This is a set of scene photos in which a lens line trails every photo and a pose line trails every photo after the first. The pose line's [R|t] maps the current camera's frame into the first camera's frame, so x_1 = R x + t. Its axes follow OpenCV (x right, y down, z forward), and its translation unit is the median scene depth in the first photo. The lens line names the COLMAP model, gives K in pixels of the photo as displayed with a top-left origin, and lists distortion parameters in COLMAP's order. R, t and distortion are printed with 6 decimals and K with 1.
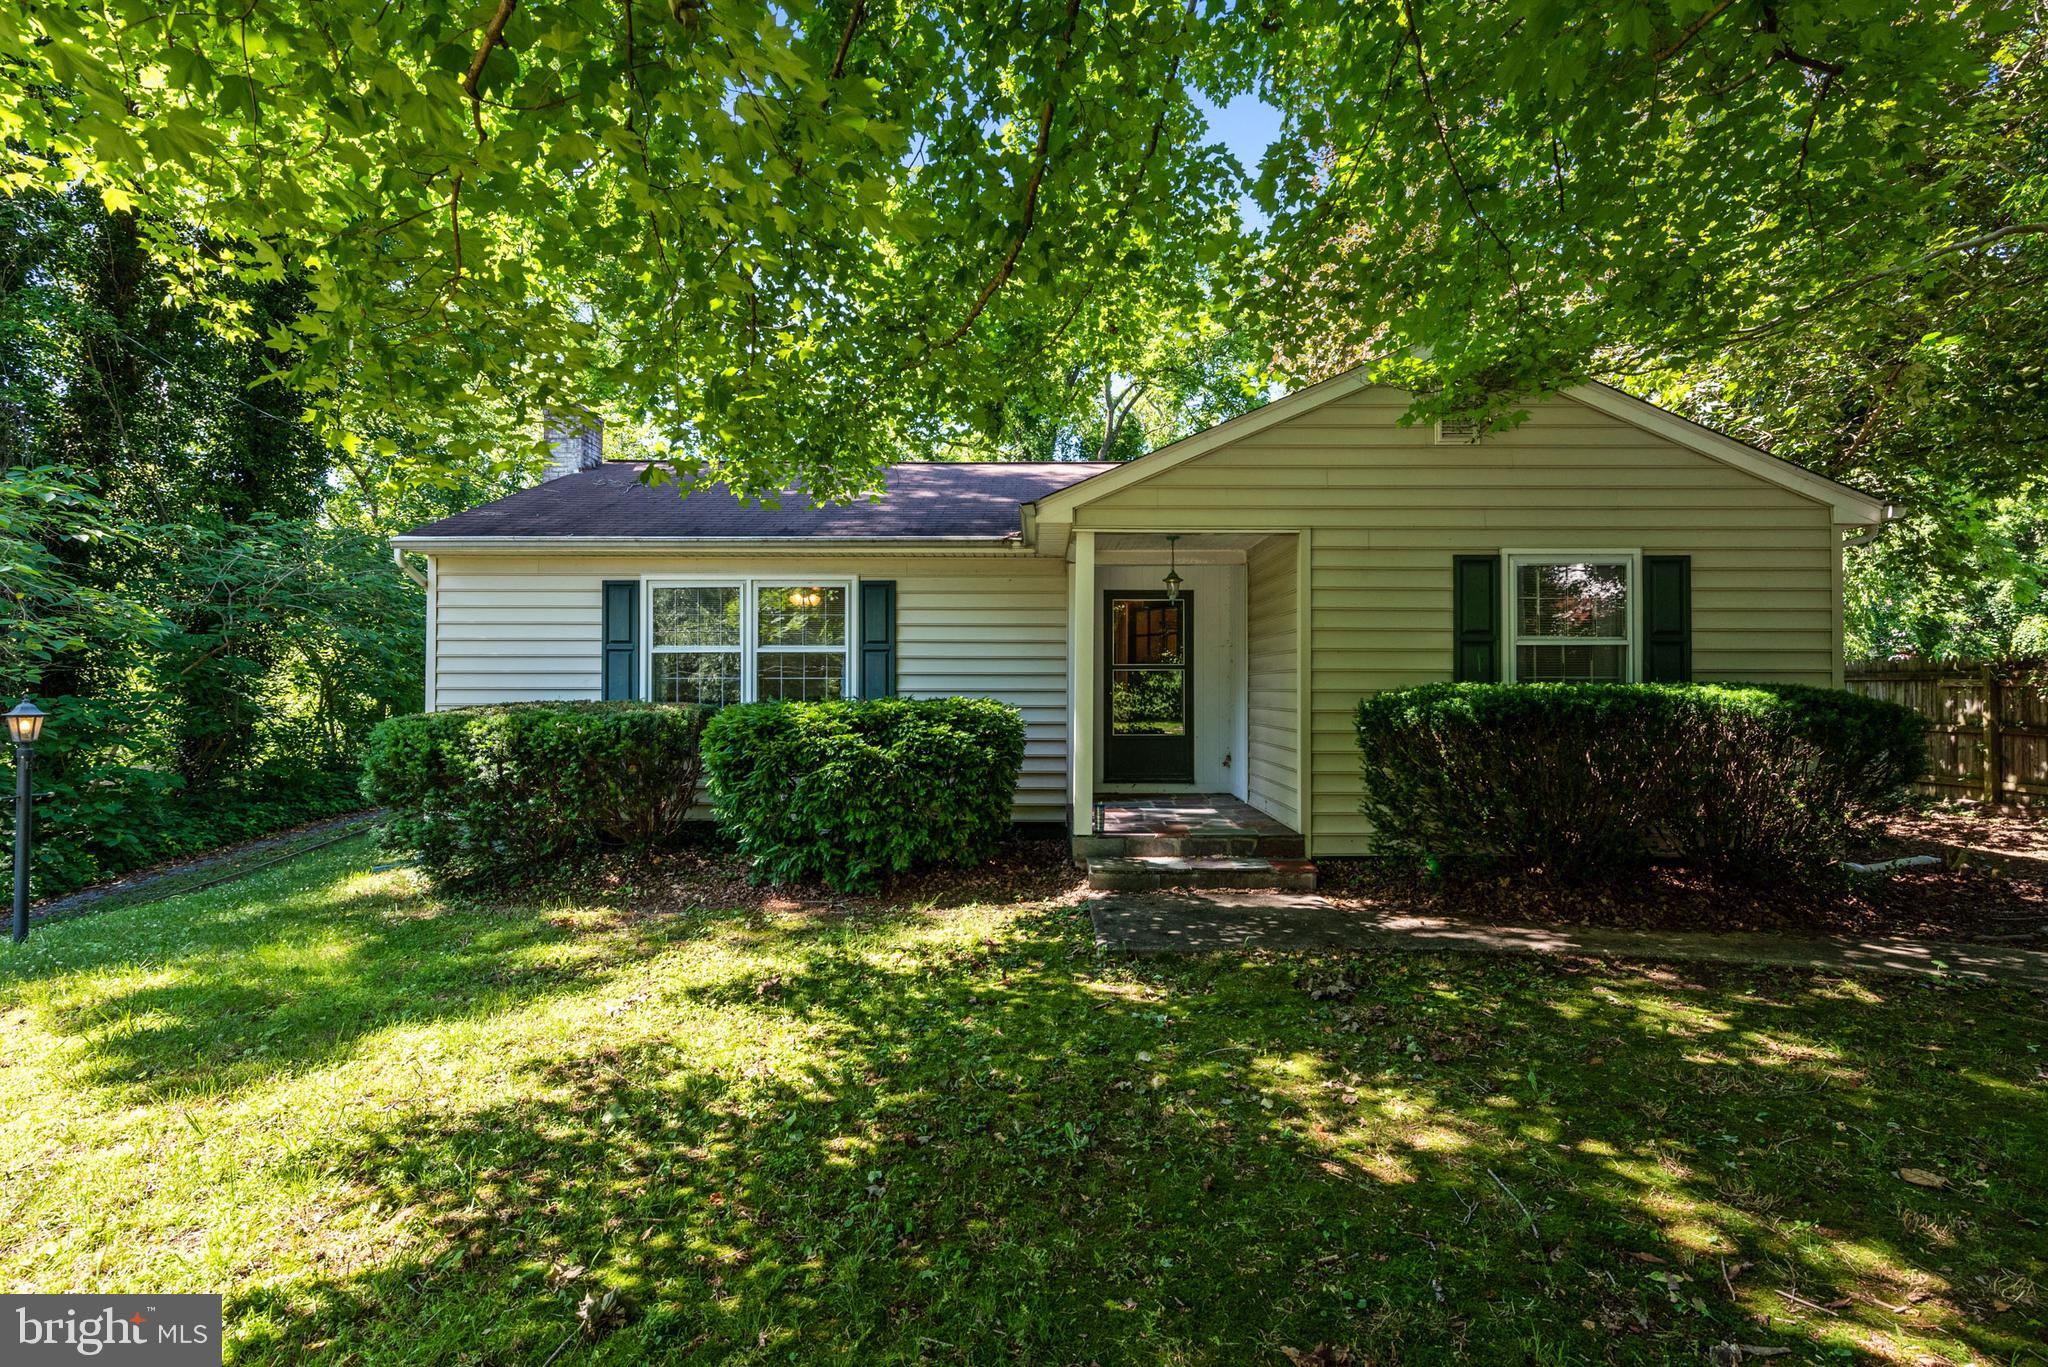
lens RADIAL K [[872.6, 0, 1030.8], [0, 872.6, 680.2], [0, 0, 1]] dist [0.001028, -0.000355]
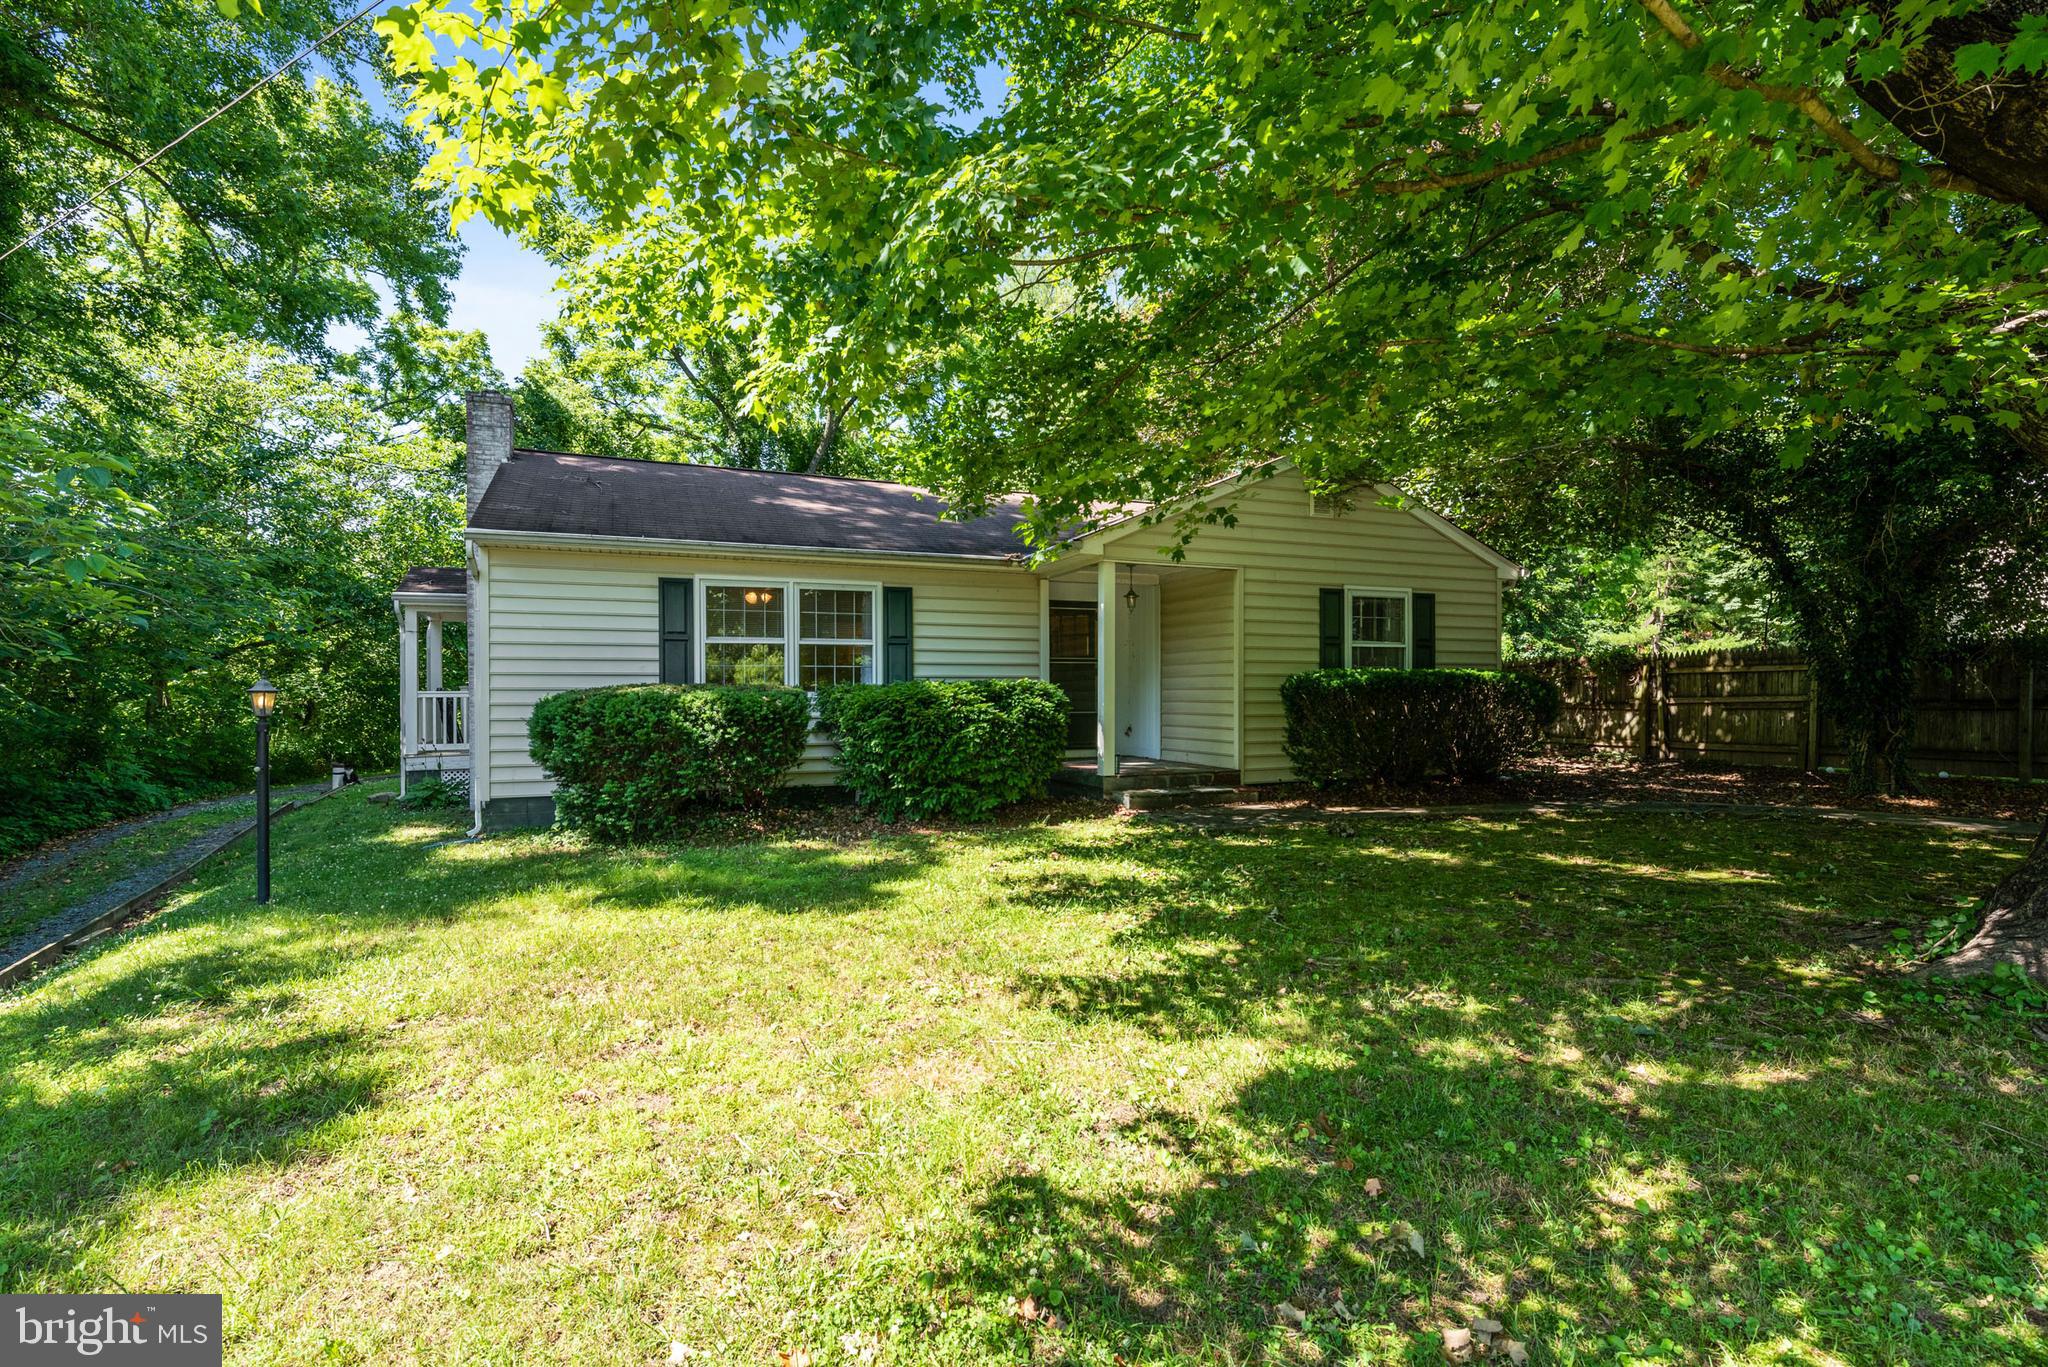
lens RADIAL K [[977.6, 0, 1010.4], [0, 977.6, 691.0], [0, 0, 1]] dist [0.004353, 0.000179]
pose [[0.925479, -0.002999, 0.378786, -0.547498], [0.000710, 0.999981, 0.006182, 0.023093], [-0.378797, -0.005453, 0.925464, -0.325343]]
